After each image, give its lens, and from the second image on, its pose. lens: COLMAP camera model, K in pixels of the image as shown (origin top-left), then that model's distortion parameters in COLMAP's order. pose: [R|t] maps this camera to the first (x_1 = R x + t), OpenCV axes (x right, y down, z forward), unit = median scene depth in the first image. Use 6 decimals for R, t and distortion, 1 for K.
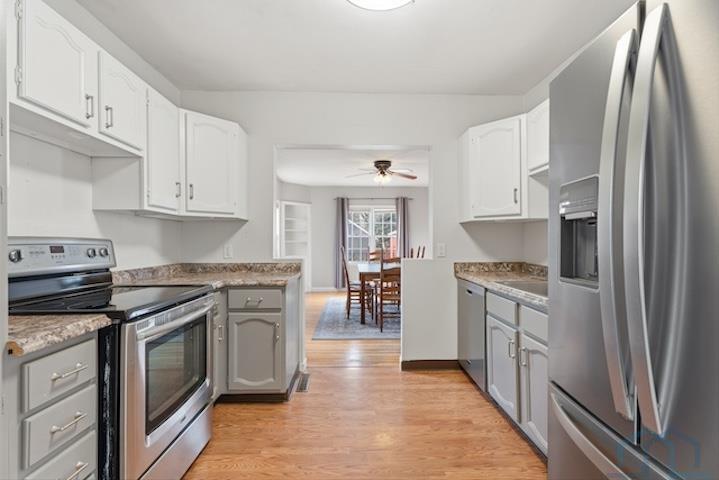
lens RADIAL K [[323.4, 0, 362.0], [0, 323.4, 241.8], [0, 0, 1]] dist [-0.003967, -0.001301]
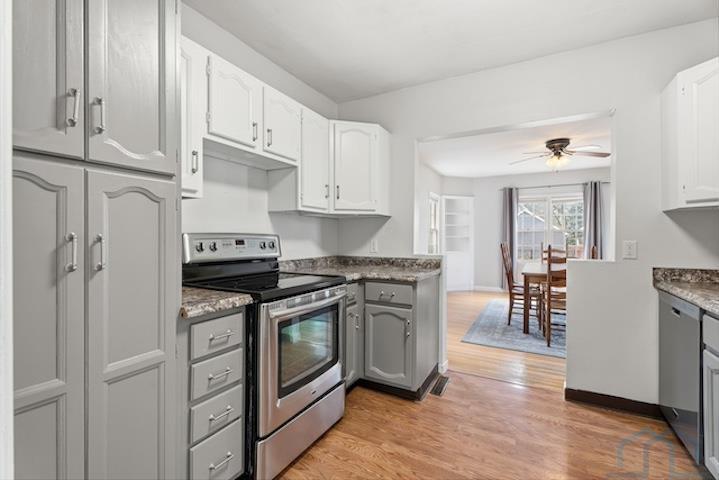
lens RADIAL K [[323.4, 0, 356.1], [0, 323.4, 237.5], [0, 0, 1]] dist [-0.003967, -0.001301]
pose [[0.857032, 0.004872, -0.515241, 0.106751], [-0.003877, 0.999988, 0.003007, -0.001493], [0.515249, -0.000580, 0.857040, 0.066461]]
